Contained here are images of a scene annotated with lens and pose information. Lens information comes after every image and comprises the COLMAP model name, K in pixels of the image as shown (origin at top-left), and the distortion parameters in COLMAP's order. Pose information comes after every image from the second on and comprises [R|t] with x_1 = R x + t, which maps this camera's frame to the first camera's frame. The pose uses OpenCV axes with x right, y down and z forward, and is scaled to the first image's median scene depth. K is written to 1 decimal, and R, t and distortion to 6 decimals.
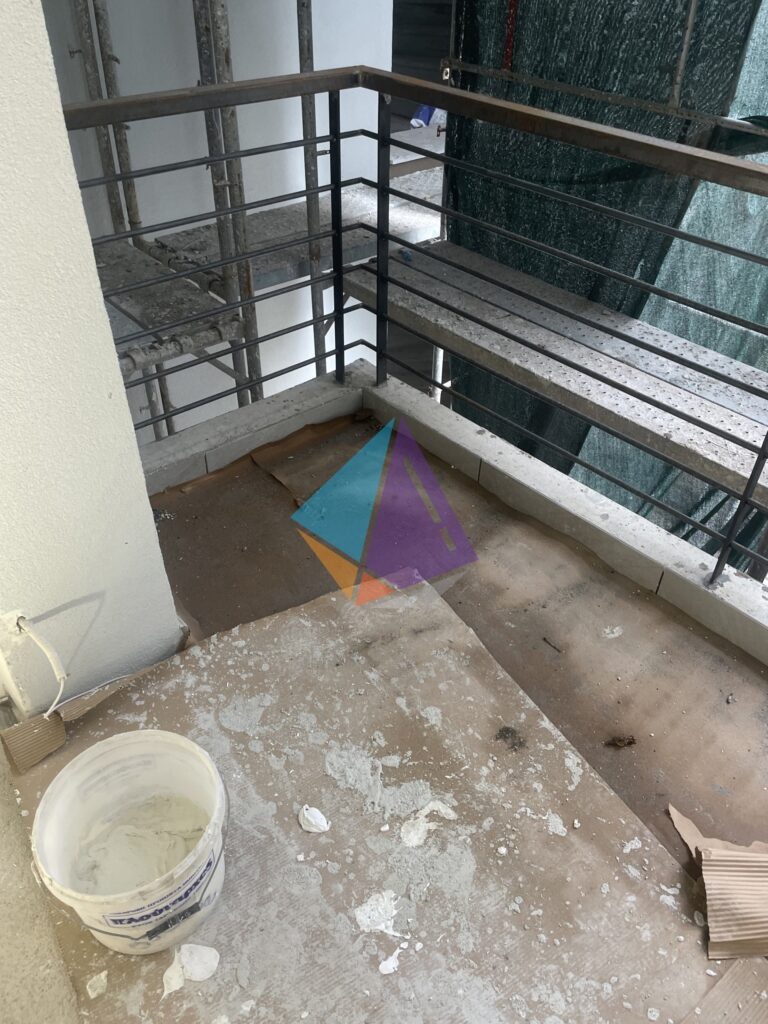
lens RADIAL K [[780.1, 0, 389.5], [0, 780.1, 508.8], [0, 0, 1]] dist [0.080535, -0.106069]
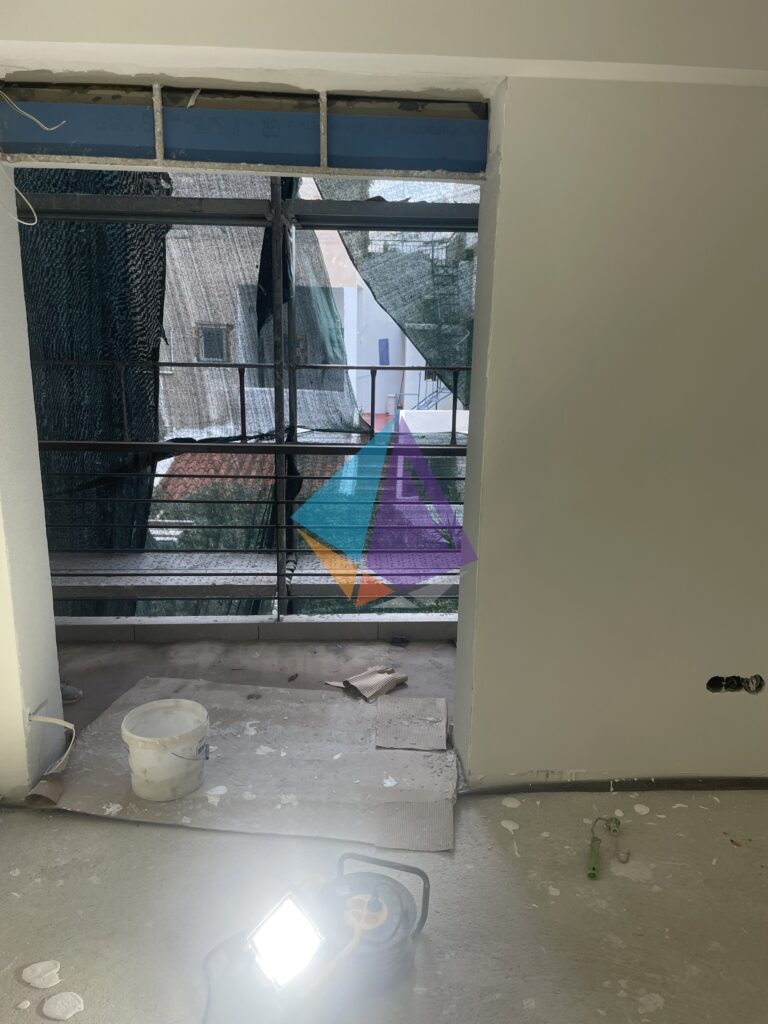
lens RADIAL K [[780.1, 0, 389.5], [0, 780.1, 508.8], [0, 0, 1]] dist [0.080535, -0.106069]
pose [[0.621848, -0.199658, 0.757260, -0.964200], [0.484247, 0.857970, -0.171444, 0.348471], [-0.615476, 0.473313, 0.630210, -0.669975]]
